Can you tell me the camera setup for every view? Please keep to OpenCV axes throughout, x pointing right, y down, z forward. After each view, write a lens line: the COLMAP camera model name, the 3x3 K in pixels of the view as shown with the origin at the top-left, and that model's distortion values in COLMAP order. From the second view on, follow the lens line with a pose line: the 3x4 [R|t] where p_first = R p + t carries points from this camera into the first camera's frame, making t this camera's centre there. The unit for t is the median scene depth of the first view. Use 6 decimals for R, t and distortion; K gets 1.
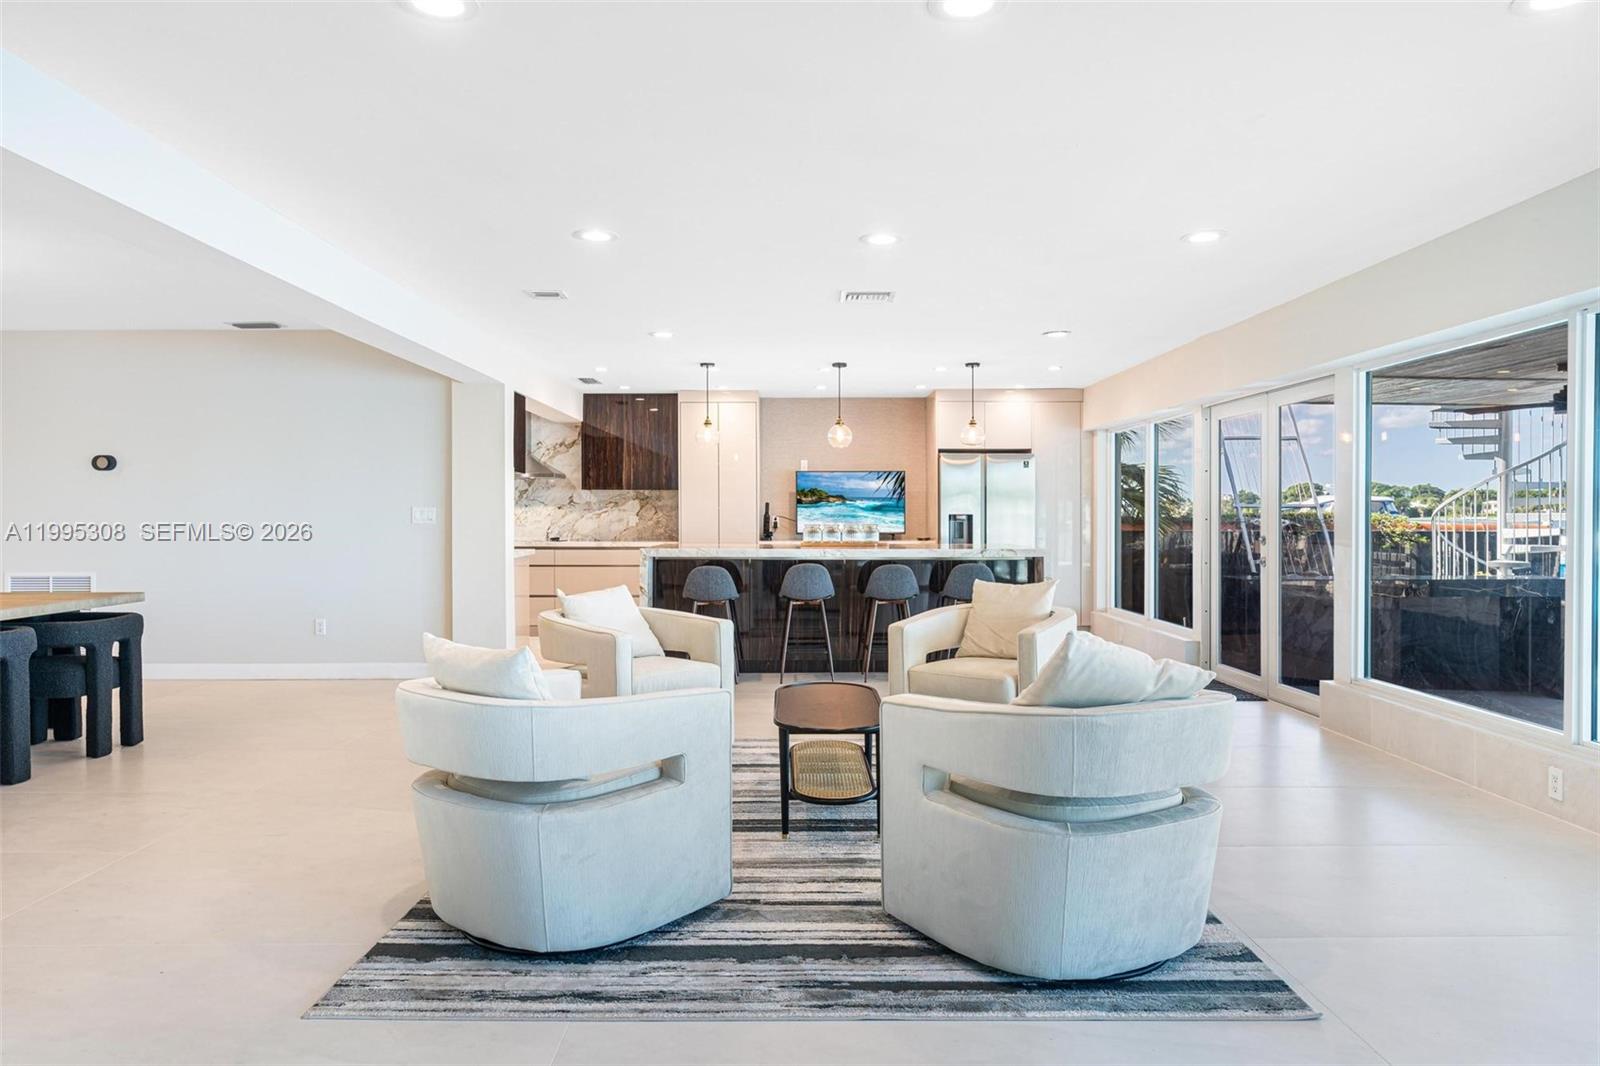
lens RADIAL K [[1006.7, 0, 797.5], [0, 1006.7, 524.4], [0, 0, 1]] dist [-0.025708, -0.000254]
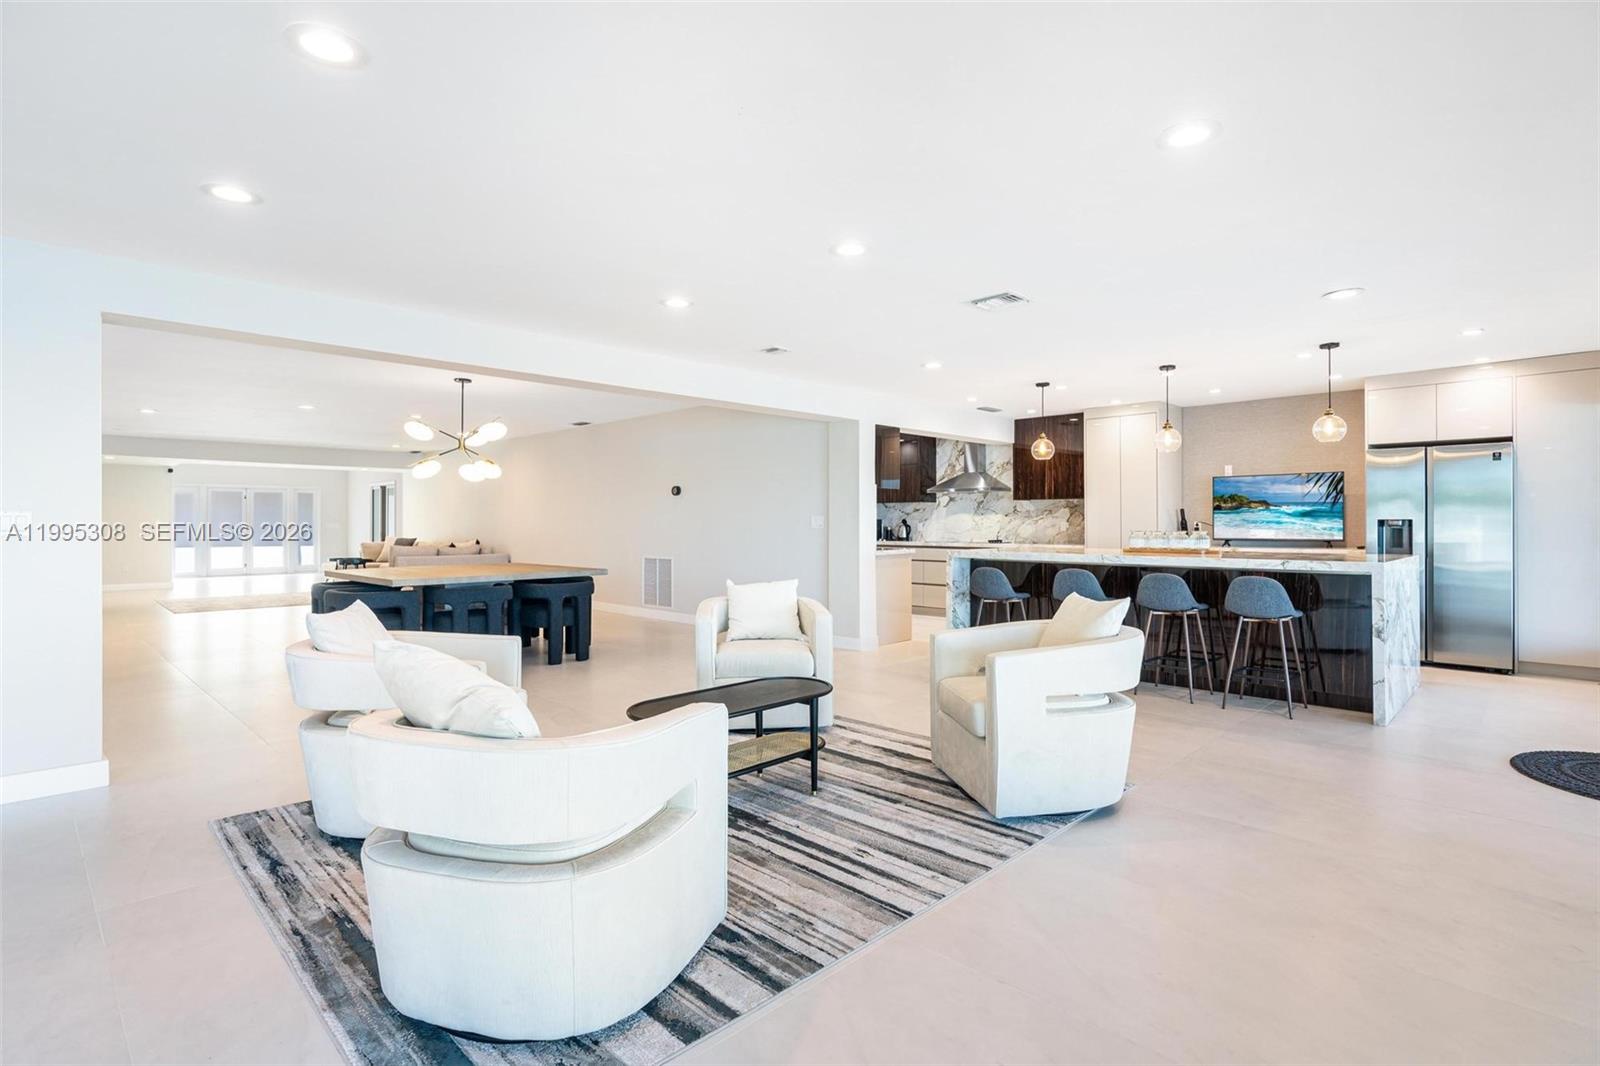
lens RADIAL K [[766.5, 0, 798.8], [0, 766.5, 527.5], [0, 0, 1]] dist [-0.020627, -0.000449]
pose [[0.711874, 0.003304, -0.702299, 0.237829], [-0.004442, 0.999990, 0.000202, -0.001260], [0.702293, 0.002976, 0.711882, 0.170841]]
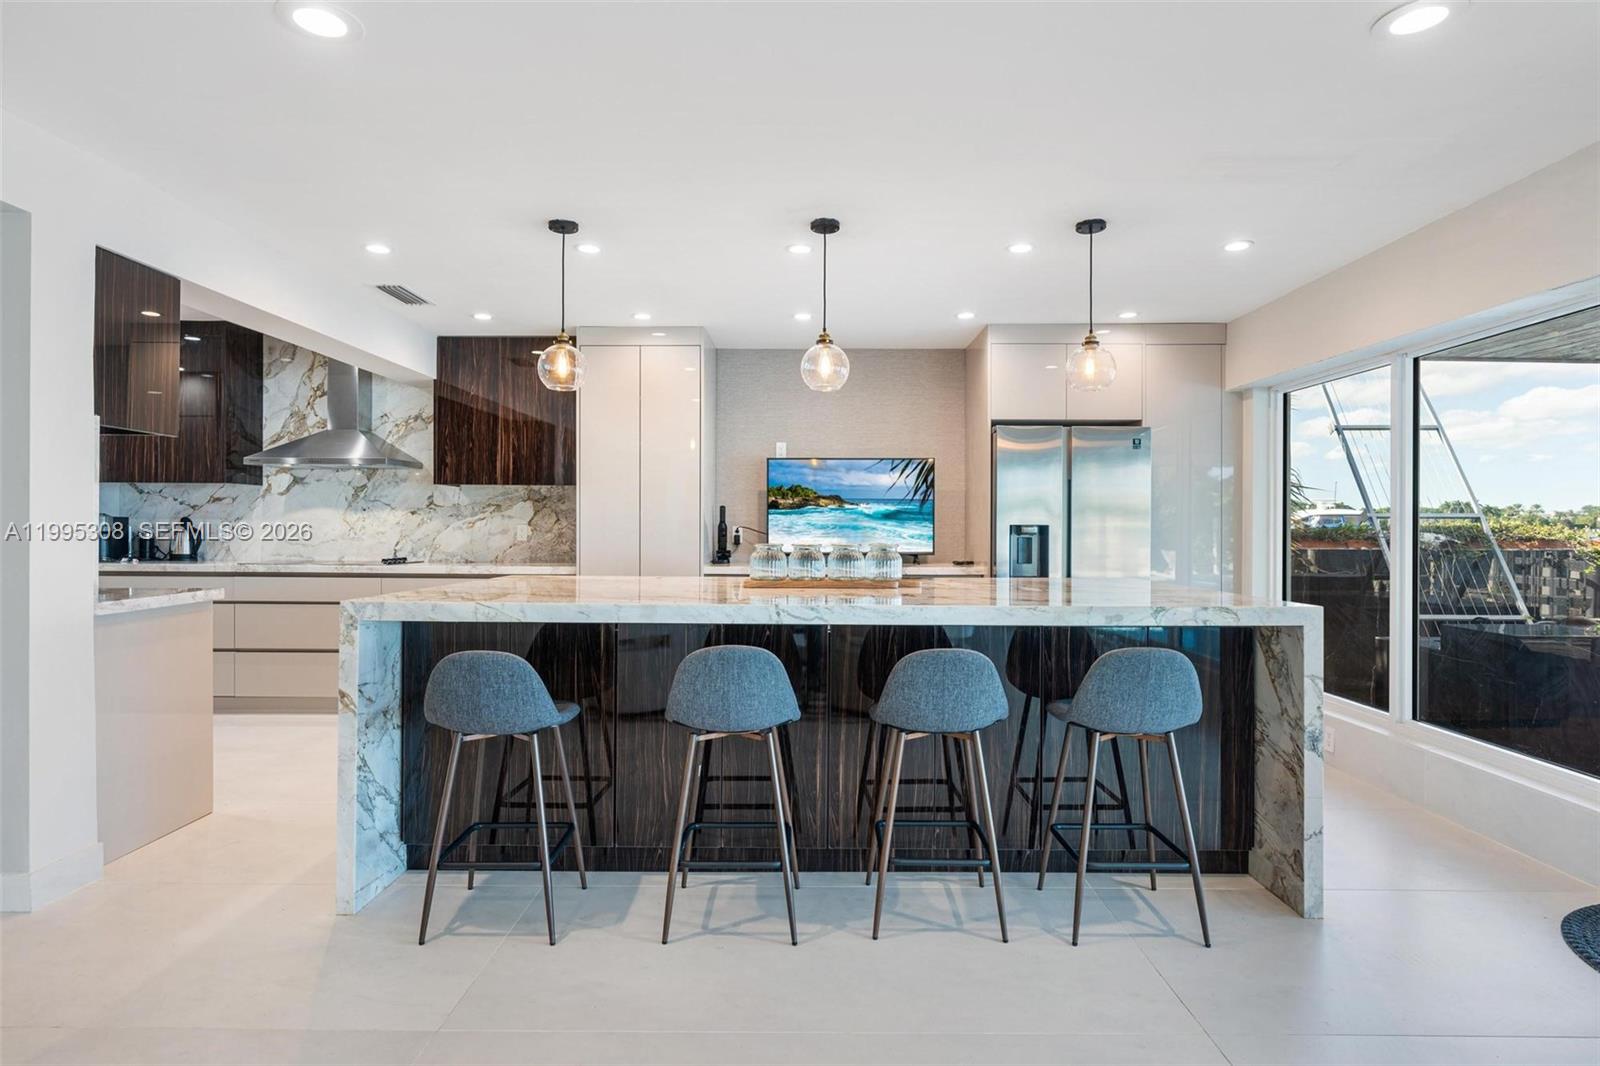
lens RADIAL K [[856.2, 0, 803.9], [0, 856.2, 525.6], [0, 0, 1]] dist [-0.005404, 0.000418]
pose [[0.999950, 0.004363, -0.008991, 0.027786], [-0.004455, 0.999937, -0.010280, -0.003359], [0.008945, 0.010320, 0.999907, 0.444533]]
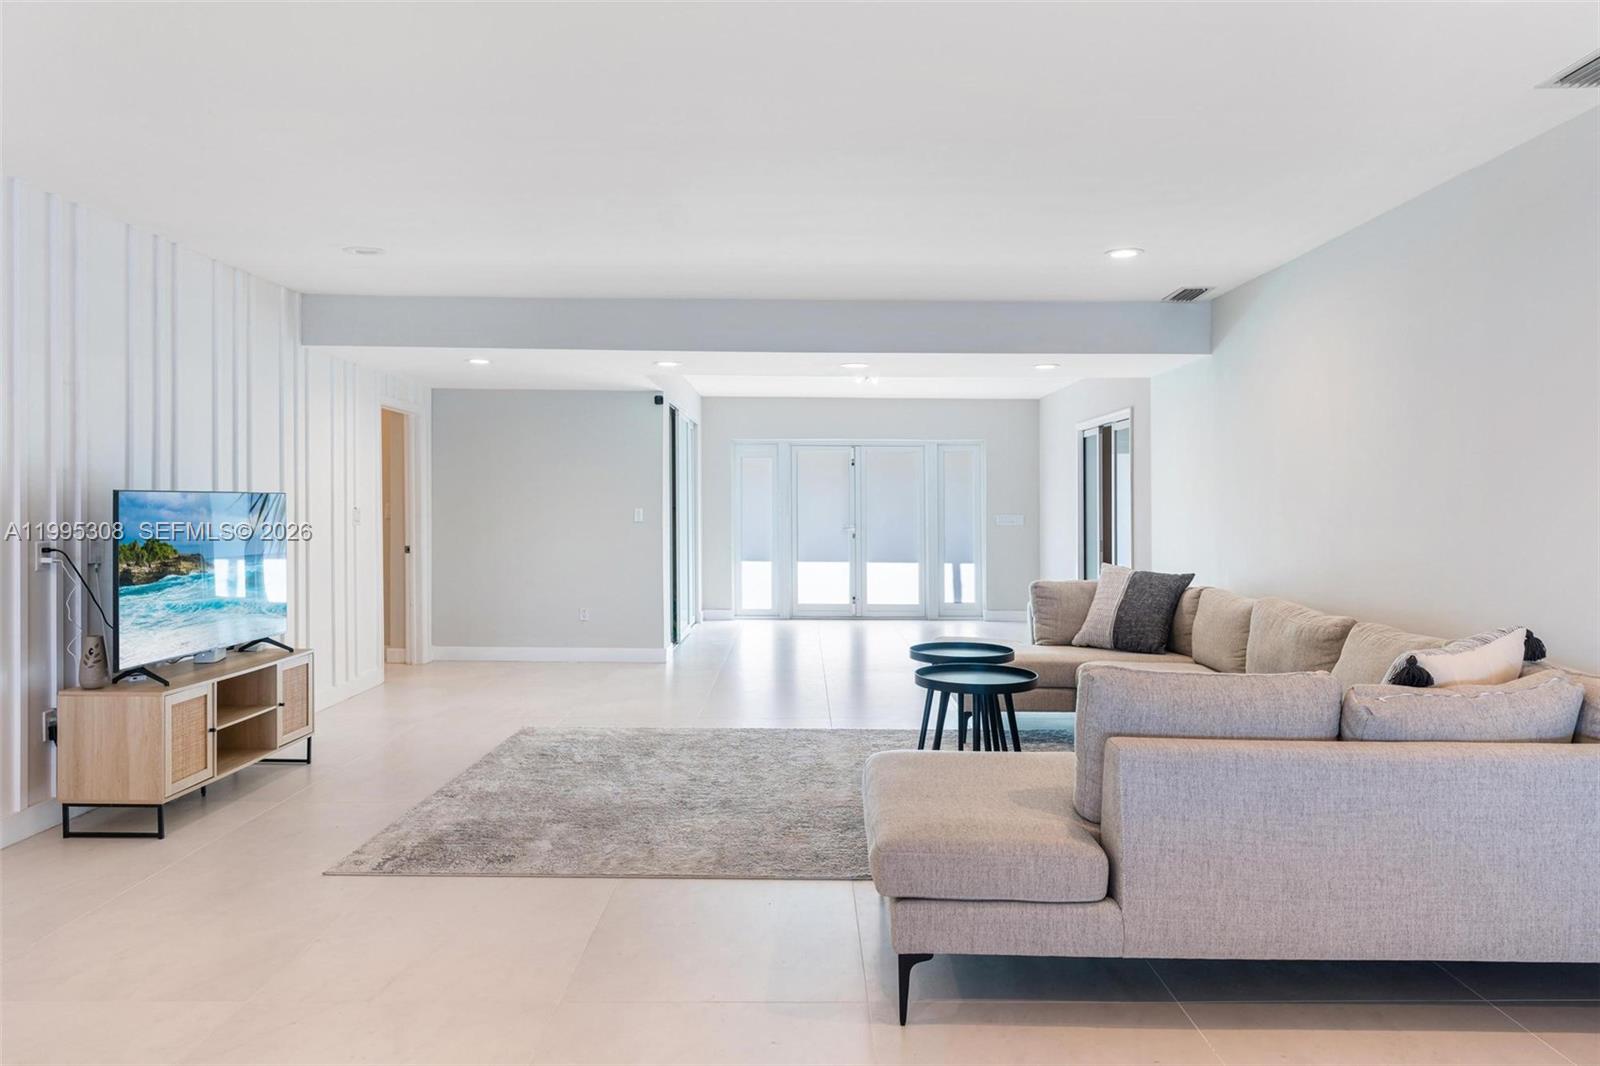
lens RADIAL K [[1006.7, 0, 773.3], [0, 1006.7, 510.6], [0, 0, 1]] dist [-0.025708, -0.000254]
pose [[0.049462, 0.001728, 0.998775, -0.326718], [0.010600, 0.999941, -0.002255, -0.042280], [-0.998720, 0.010698, 0.049441, 0.761650]]
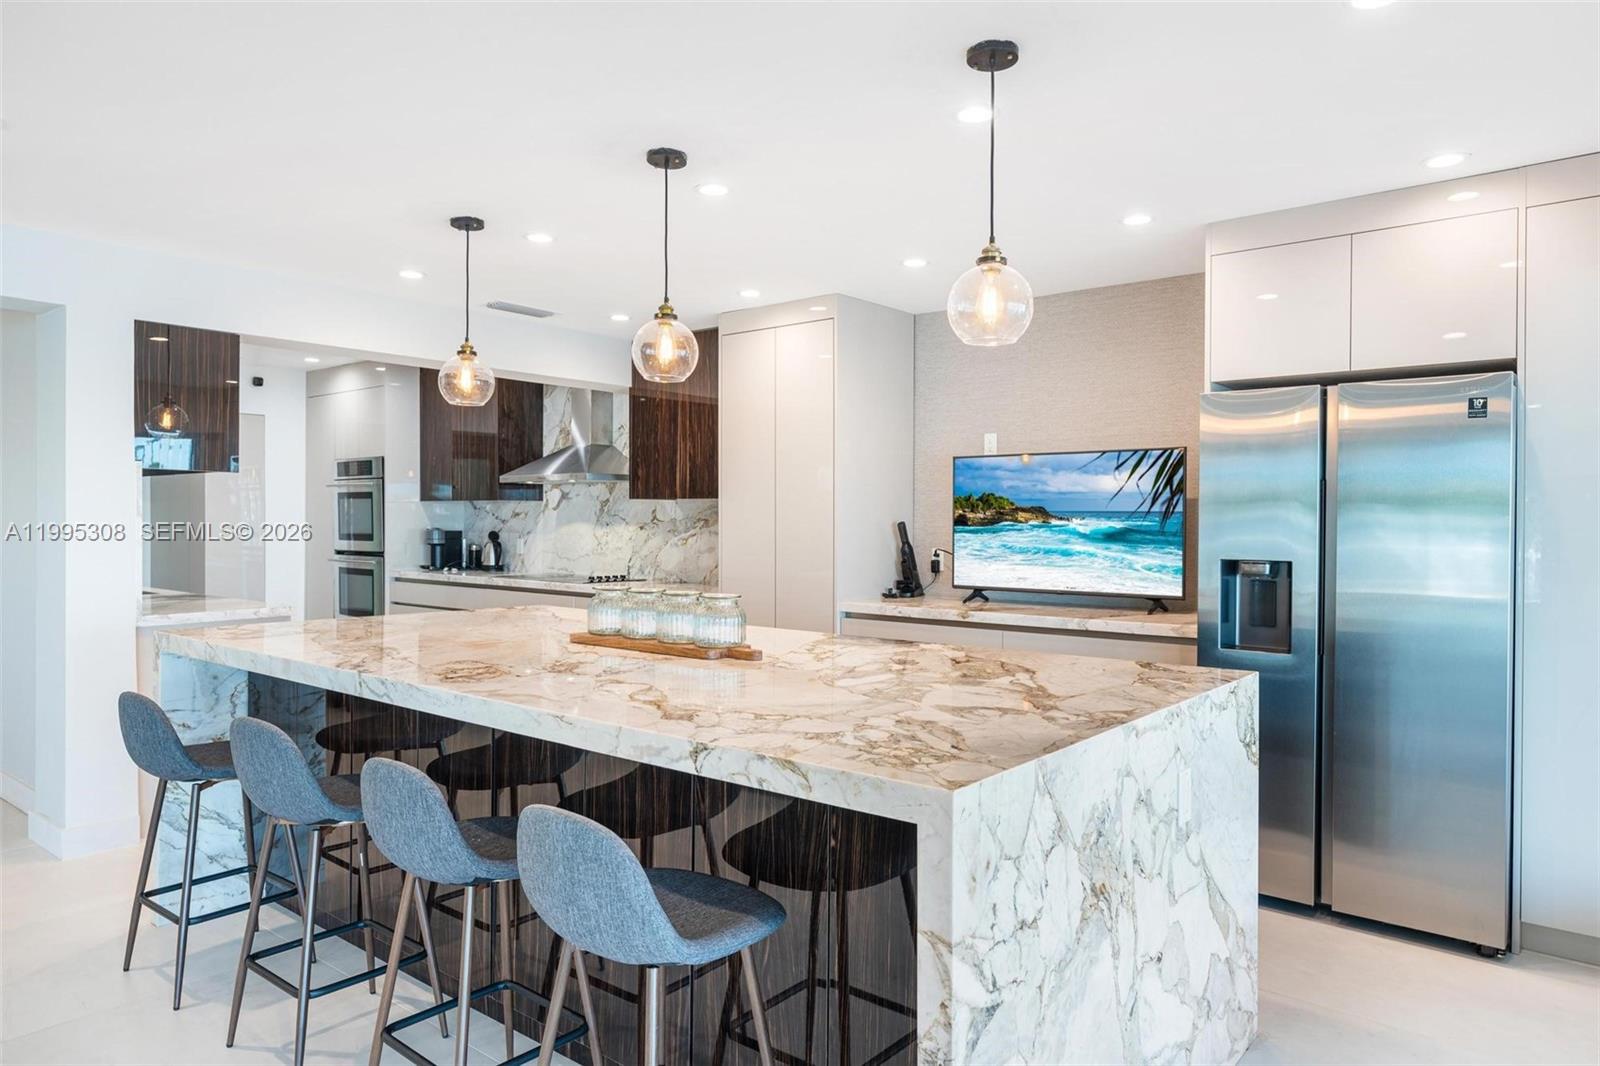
lens RADIAL K [[1001.9, 0, 794.1], [0, 1001.9, 535.7], [0, 0, 1]] dist [-0.008251, -0.001258]
pose [[0.781389, 0.013659, -0.623895, 0.240550], [-0.011373, 0.999906, 0.007648, -0.017851], [0.623941, 0.001119, 0.781471, 0.574821]]
